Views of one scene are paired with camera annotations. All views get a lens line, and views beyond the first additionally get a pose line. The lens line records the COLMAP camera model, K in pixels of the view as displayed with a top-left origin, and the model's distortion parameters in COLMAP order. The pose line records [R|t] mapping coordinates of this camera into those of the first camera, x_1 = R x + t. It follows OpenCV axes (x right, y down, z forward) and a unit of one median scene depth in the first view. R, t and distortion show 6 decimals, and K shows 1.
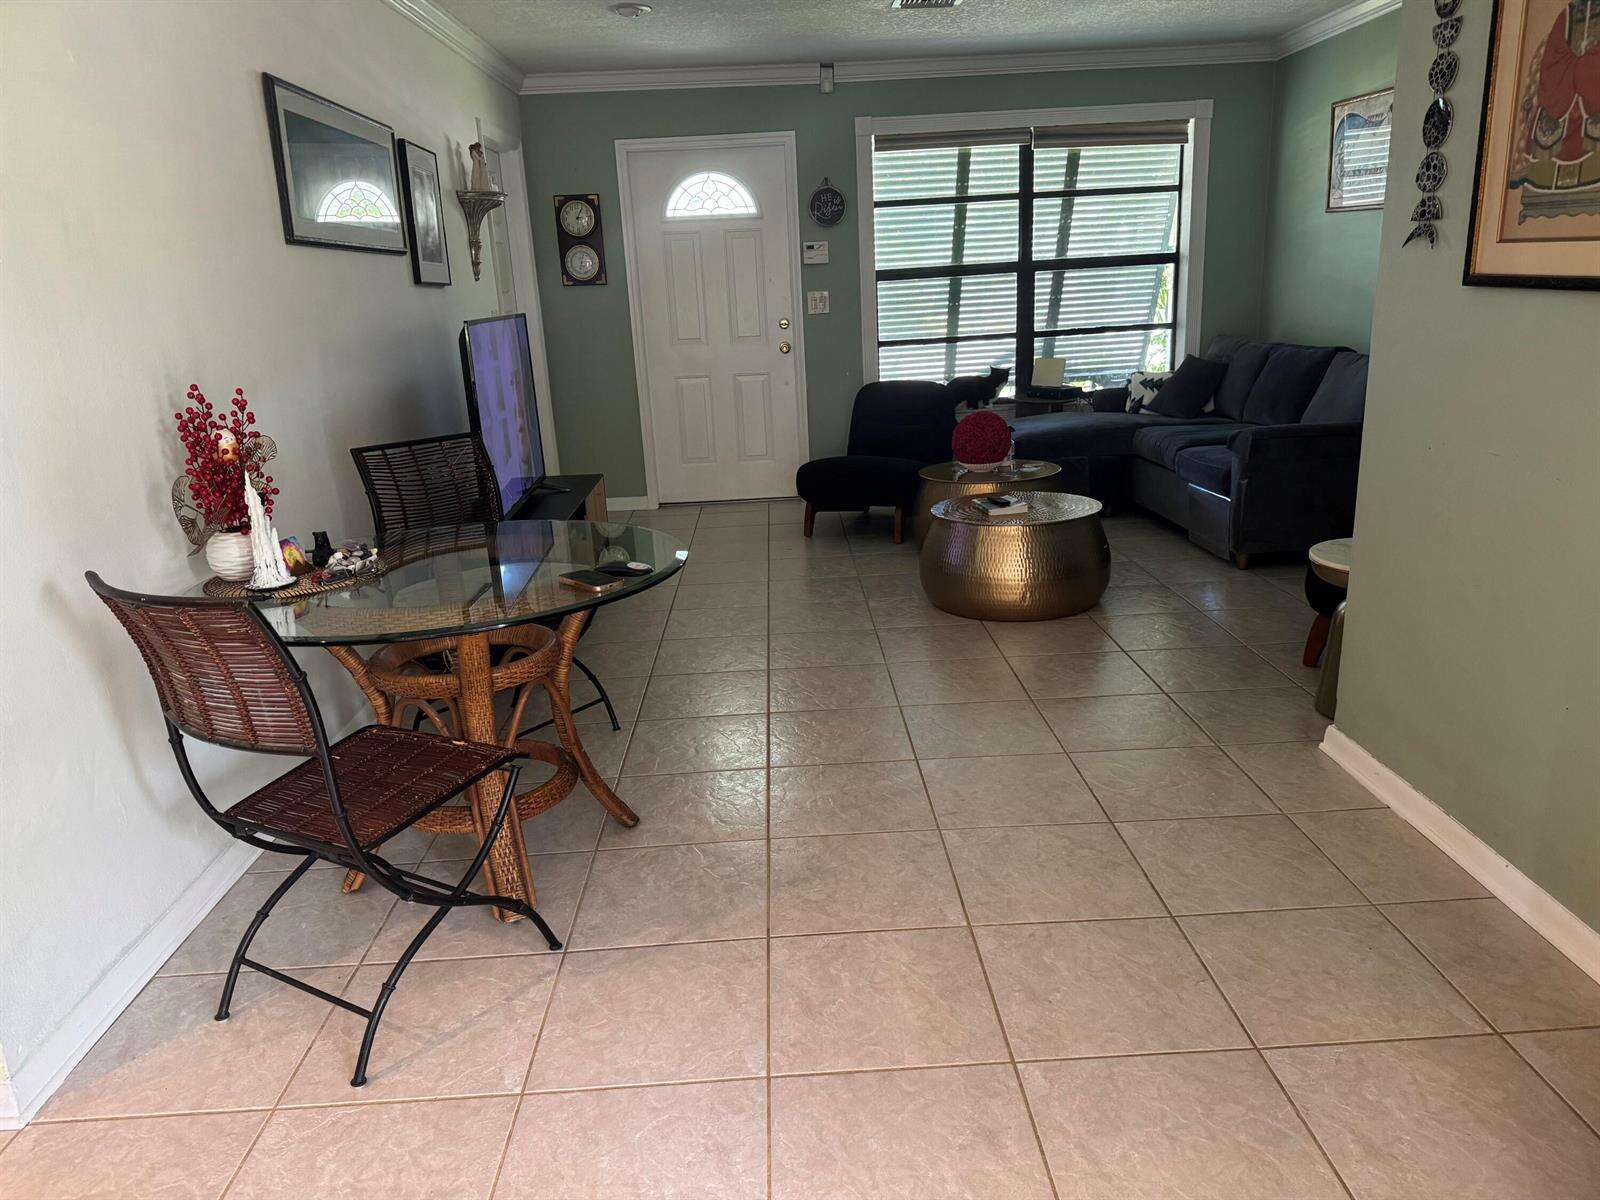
lens RADIAL K [[1132.7, 0, 806.3], [0, 1132.7, 601.7], [0, 0, 1]] dist [0.118495, -0.171772]
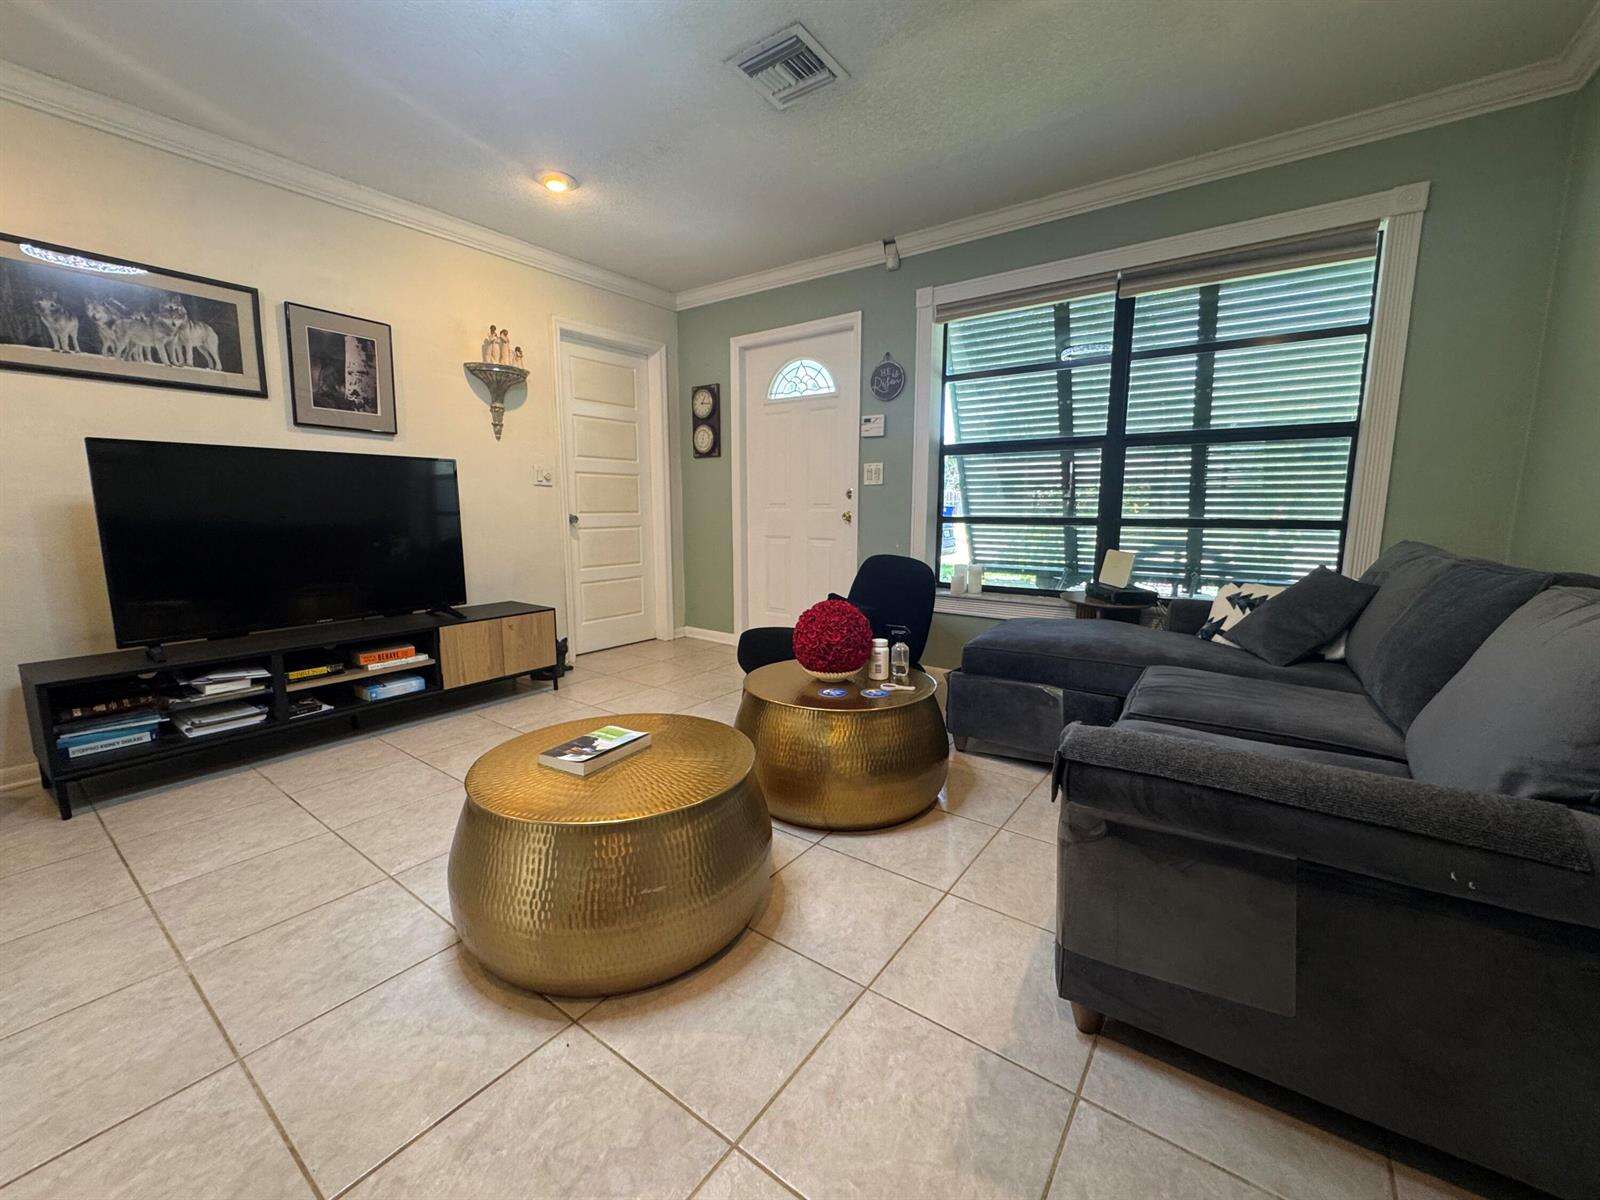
lens RADIAL K [[640.7, 0, 800.0], [0, 640.7, 600.0], [0, 0, 1]] dist [-0.003527, -0.000014]
pose [[0.782789, 0.139234, -0.606510, 0.320153], [-0.203797, 0.978258, -0.038455, -0.121485], [0.587969, 0.153707, 0.794145, 0.540605]]
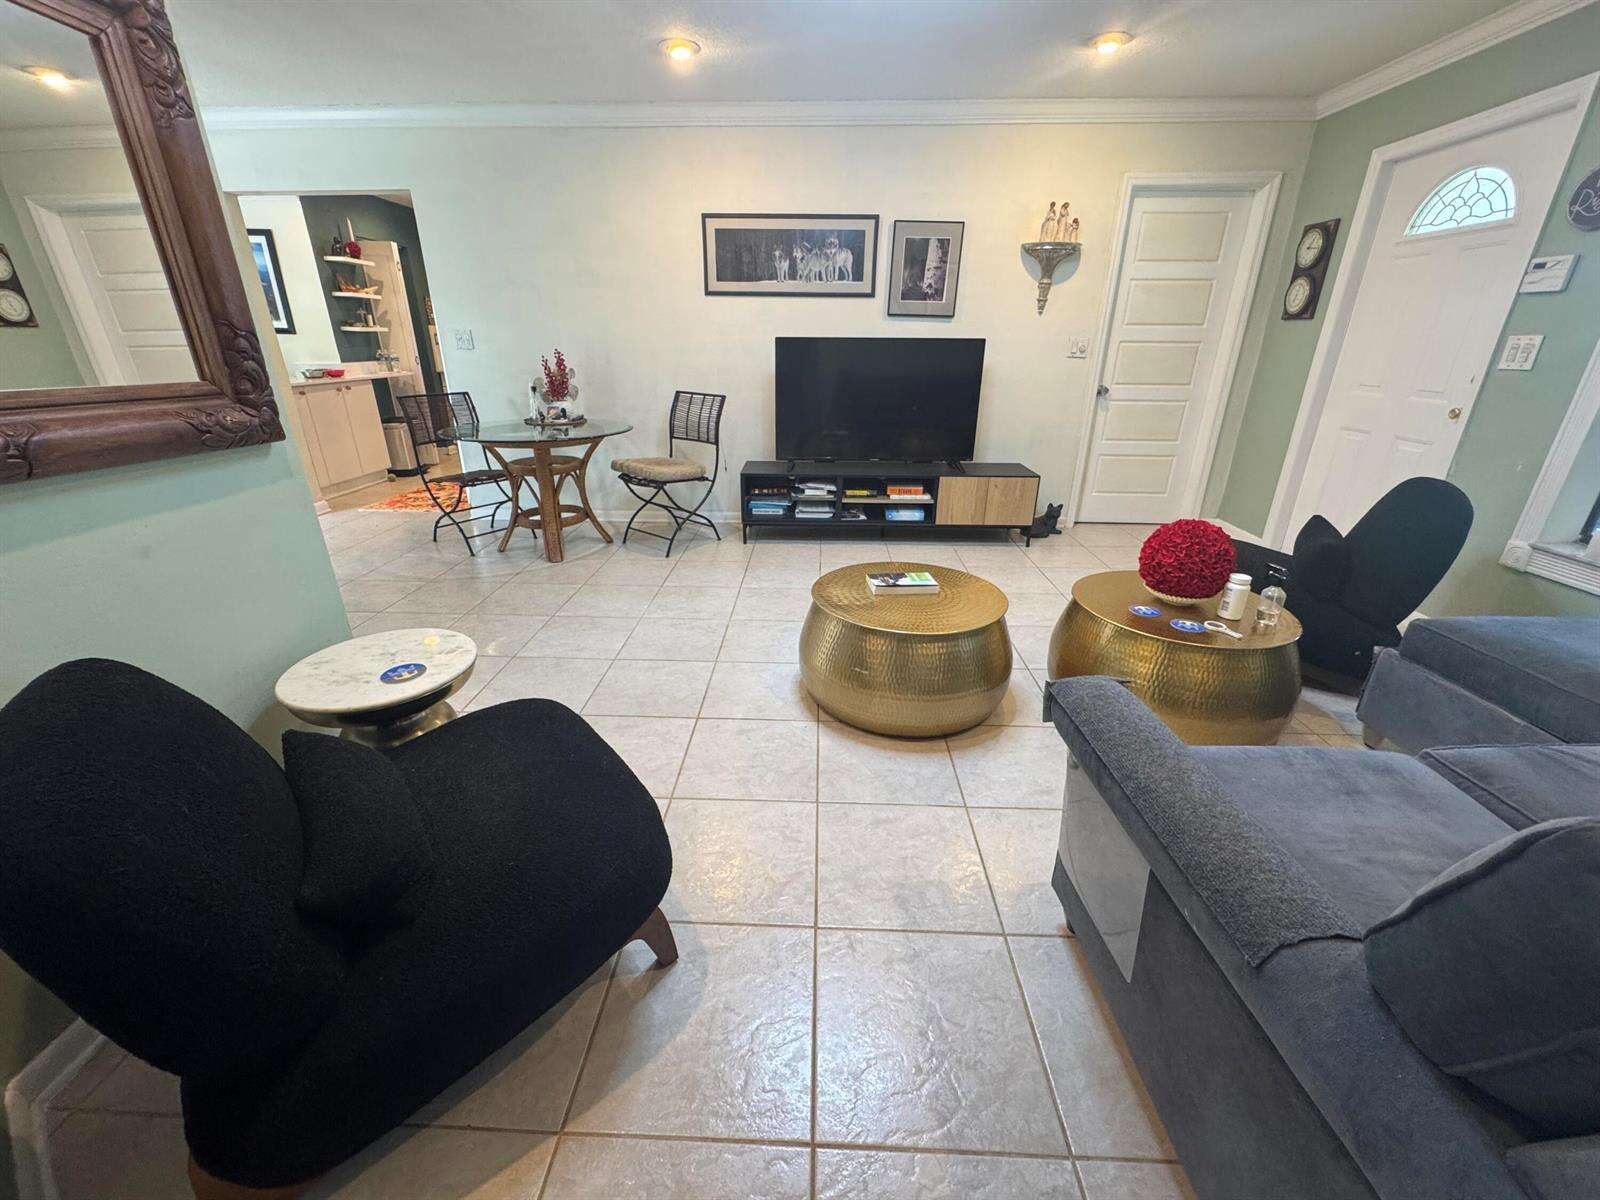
lens RADIAL K [[640.7, 0, 800.0], [0, 640.7, 600.0], [0, 0, 1]] dist [-0.003527, -0.000014]
pose [[-0.073853, 0.419992, -0.904518, 0.443615], [-0.269986, 0.864704, 0.423550, -0.184468], [0.960028, 0.275488, 0.049531, 0.627003]]
